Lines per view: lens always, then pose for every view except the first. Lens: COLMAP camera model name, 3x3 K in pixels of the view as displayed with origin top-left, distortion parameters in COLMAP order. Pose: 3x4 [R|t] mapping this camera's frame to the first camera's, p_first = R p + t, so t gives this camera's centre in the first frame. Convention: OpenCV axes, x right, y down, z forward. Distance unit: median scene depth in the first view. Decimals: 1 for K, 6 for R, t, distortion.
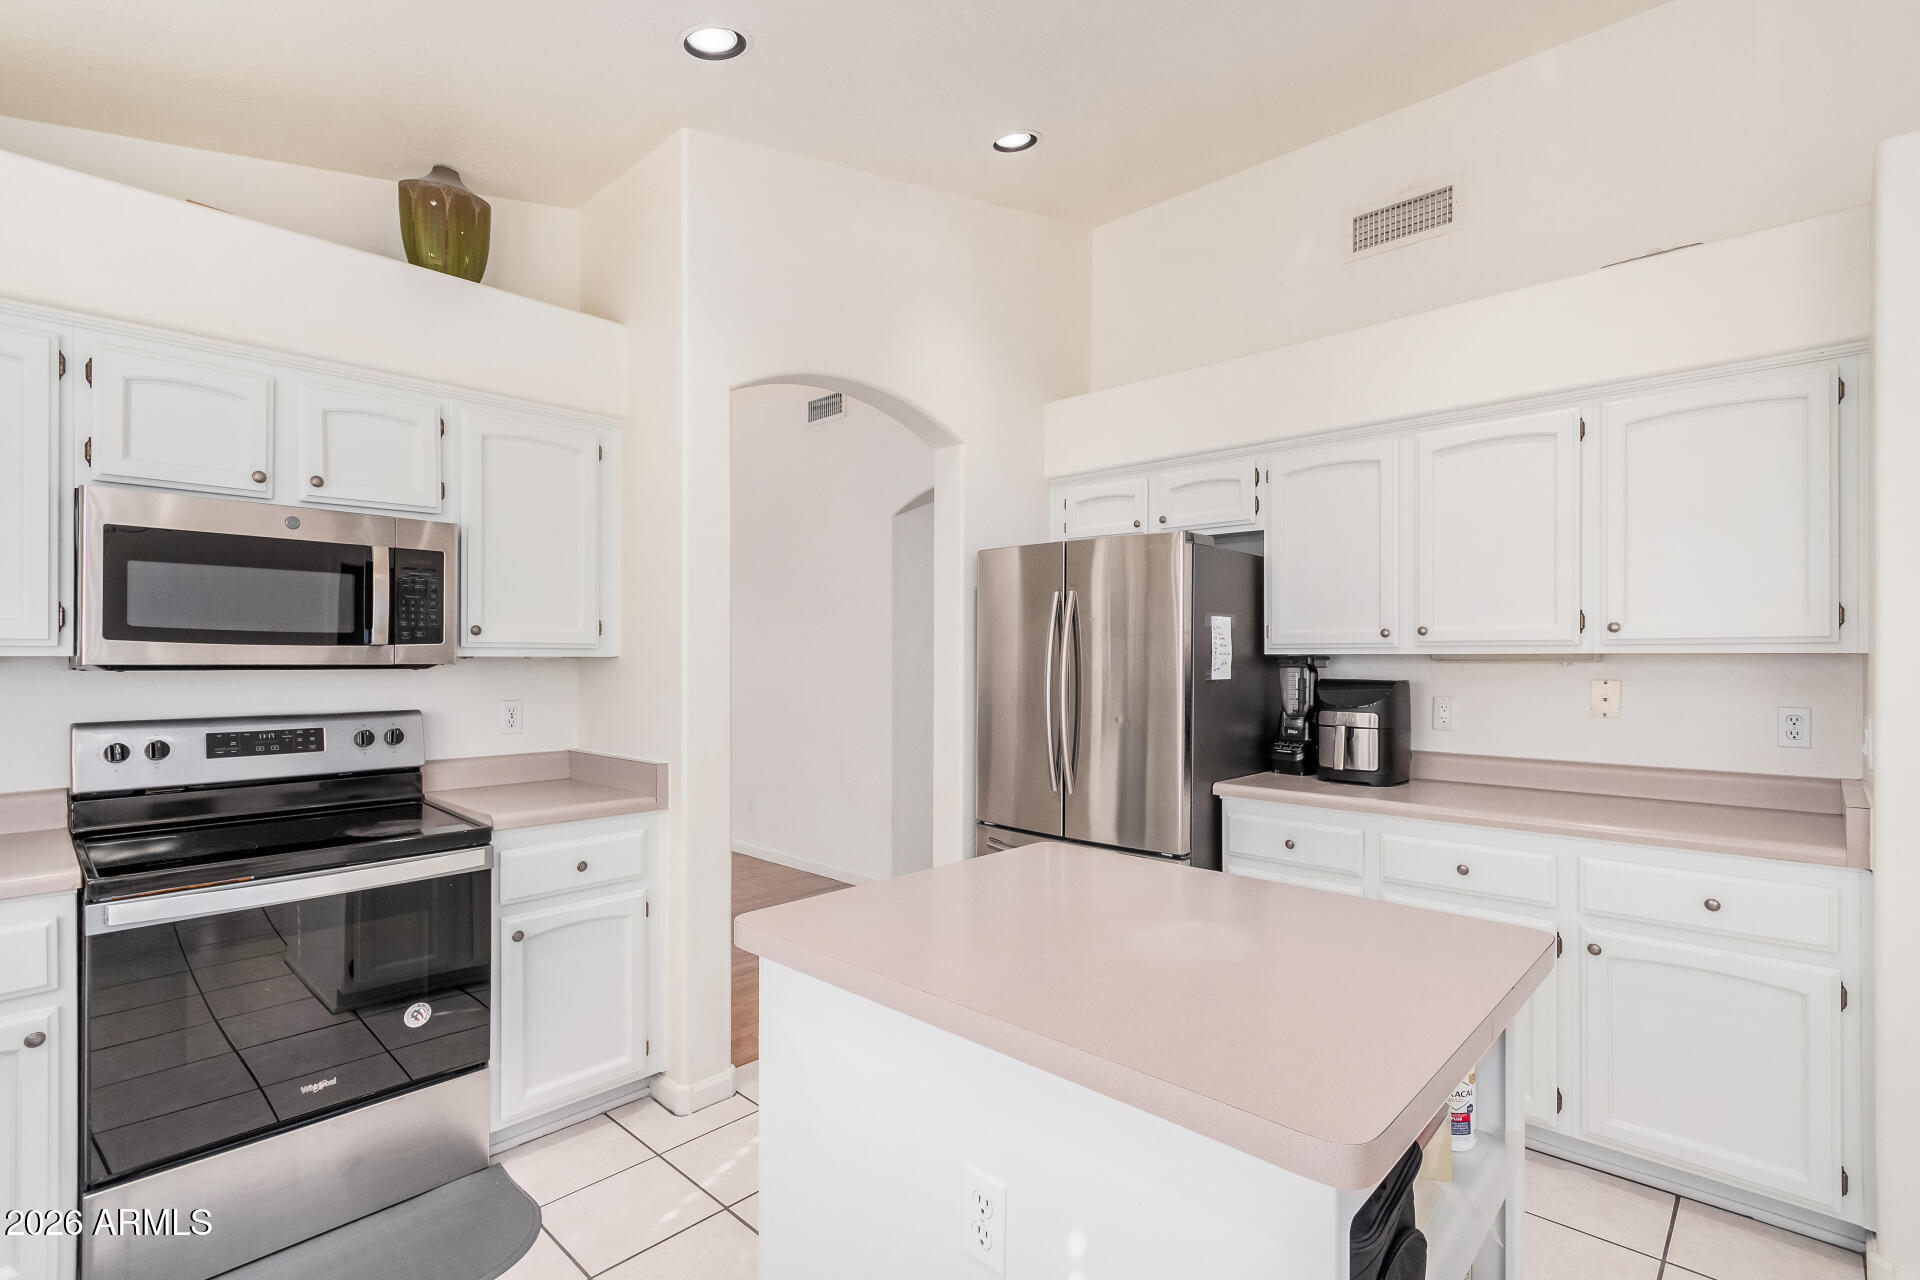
lens RADIAL K [[894.9, 0, 992.9], [0, 894.9, 667.3], [0, 0, 1]] dist [0.002532, -0.002394]
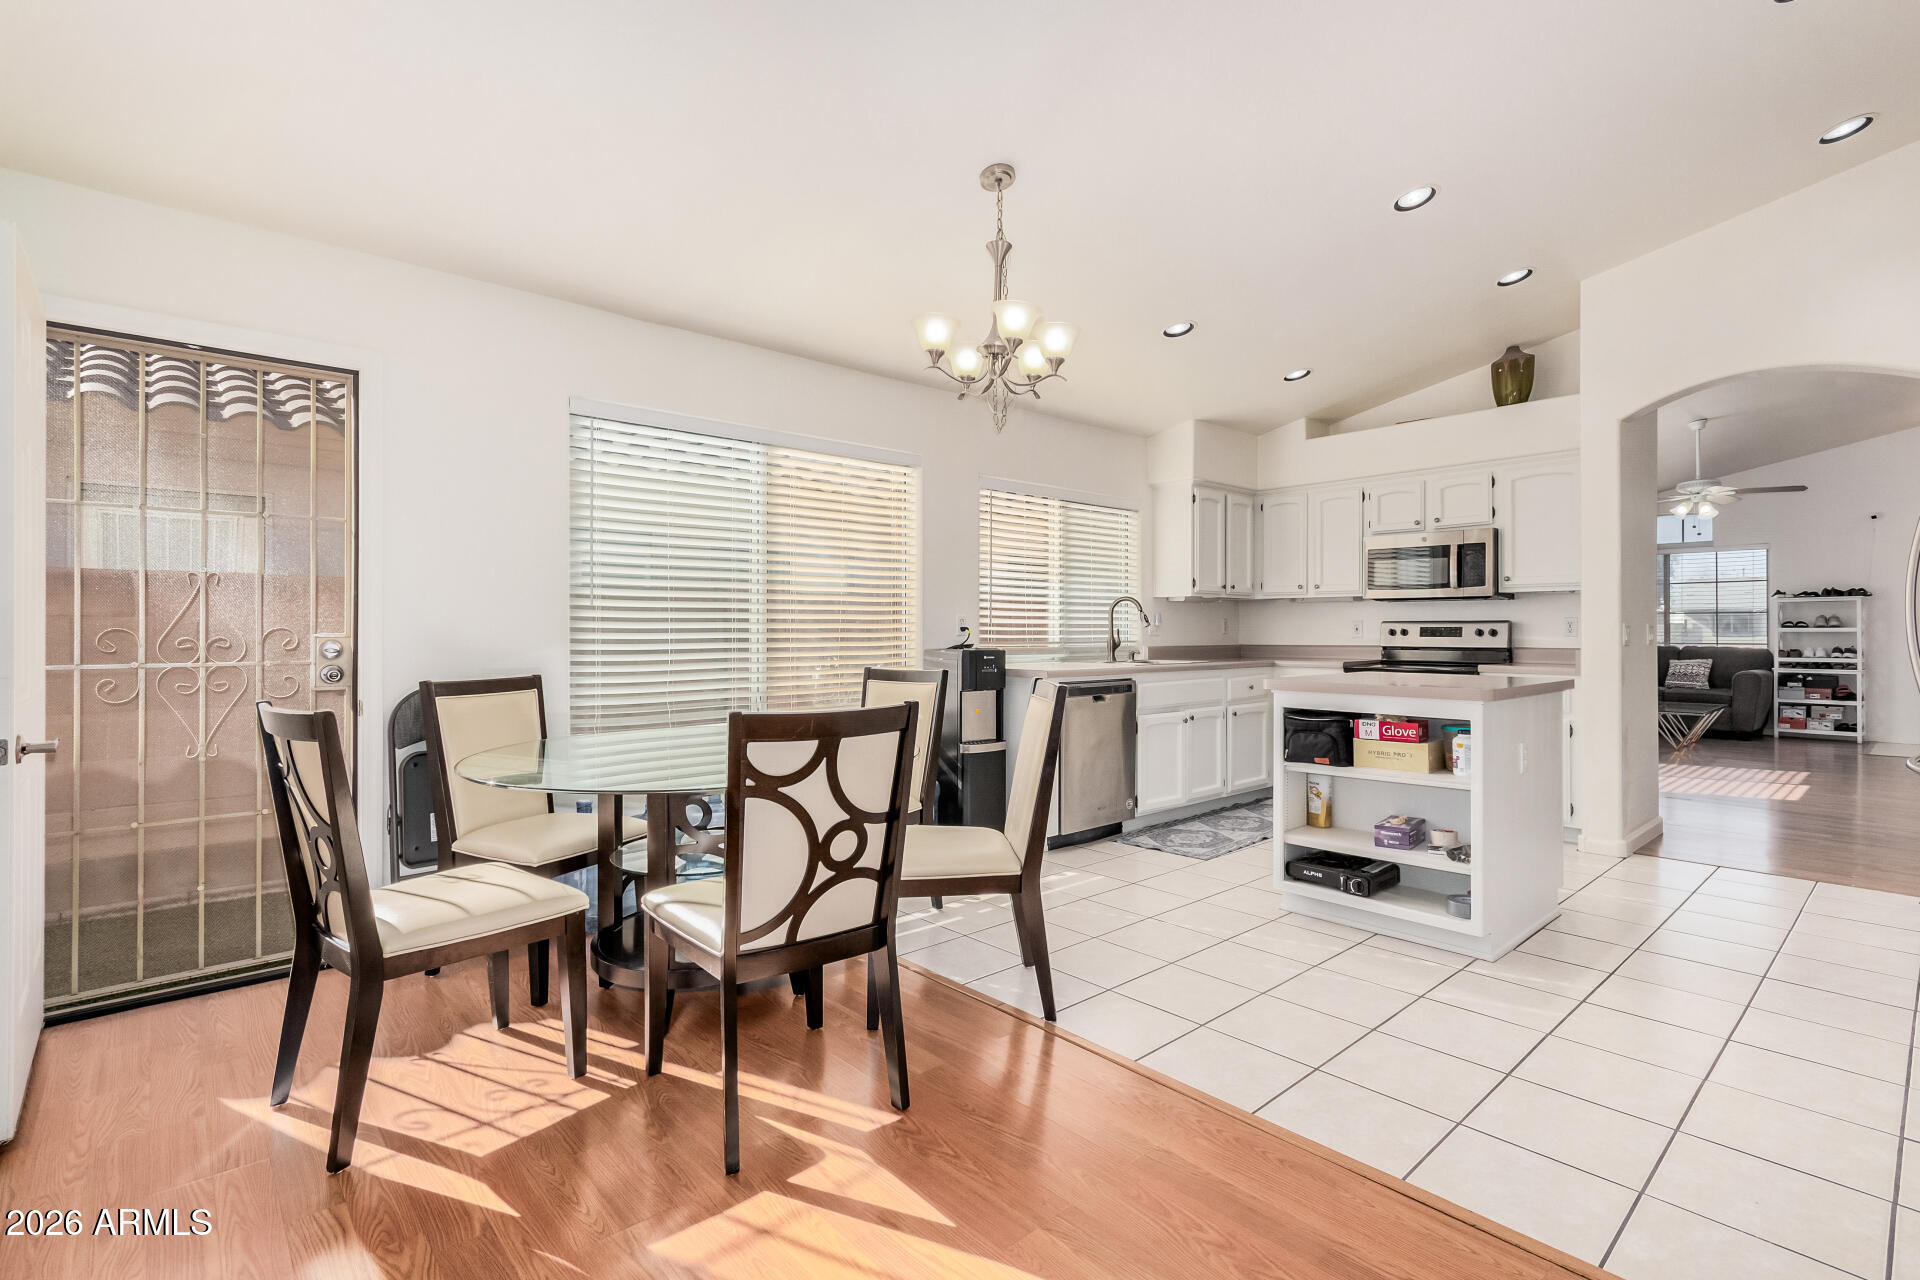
lens RADIAL K [[894.9, 0, 951.7], [0, 894.9, 629.6], [0, 0, 1]] dist [0.002532, -0.002394]
pose [[-0.107620, 0.003187, -0.994187, 1.688810], [-0.012866, 0.999907, 0.004598, 0.085374], [0.994109, 0.013286, -0.107569, -0.018158]]
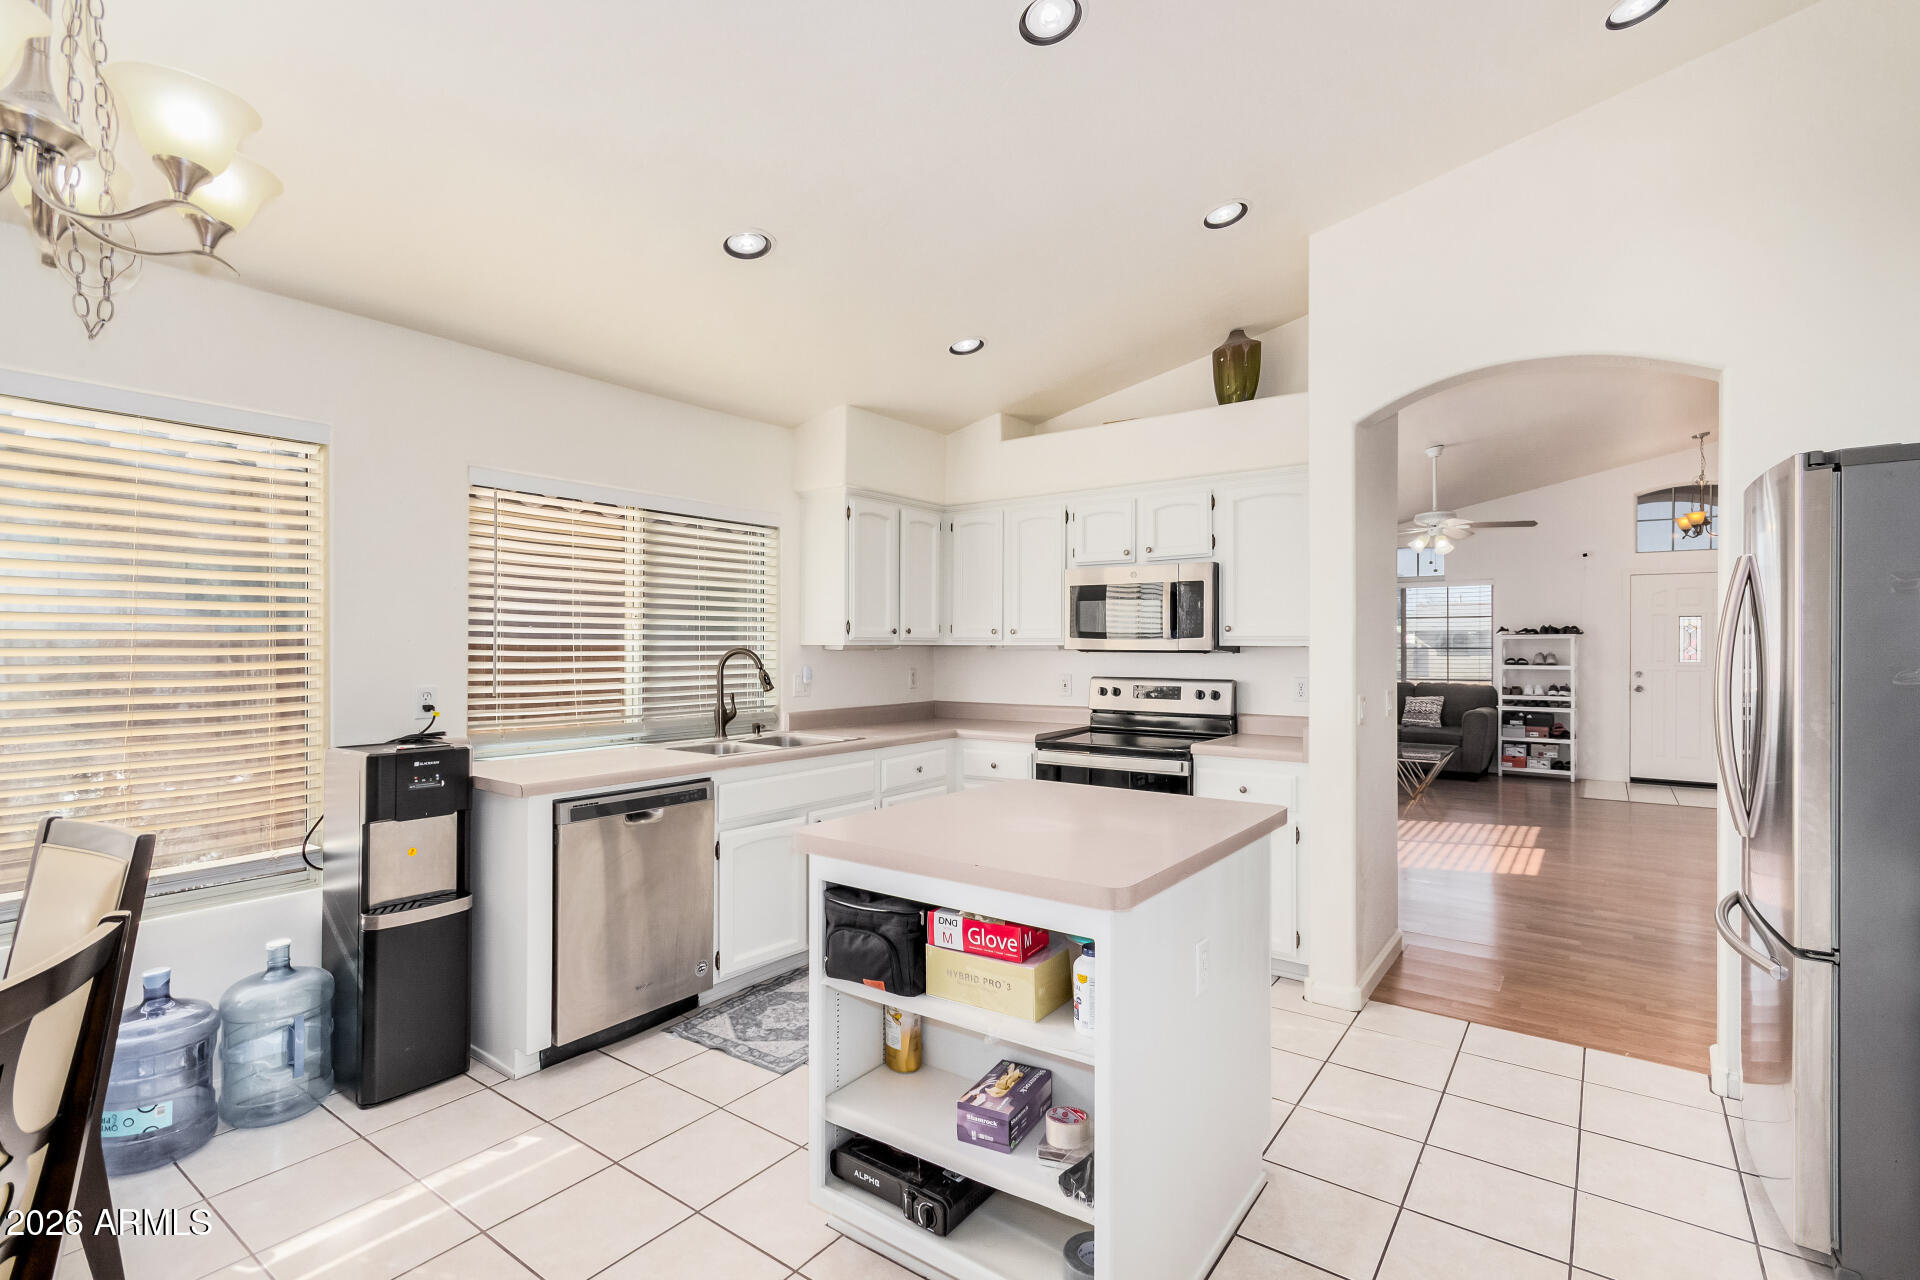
lens RADIAL K [[894.9, 0, 956.9], [0, 894.9, 650.1], [0, 0, 1]] dist [0.002532, -0.002394]
pose [[0.105956, 0.007532, -0.994342, 0.996824], [-0.013470, 0.999890, 0.006138, -0.008267], [0.994280, 0.012743, 0.106046, 0.404414]]
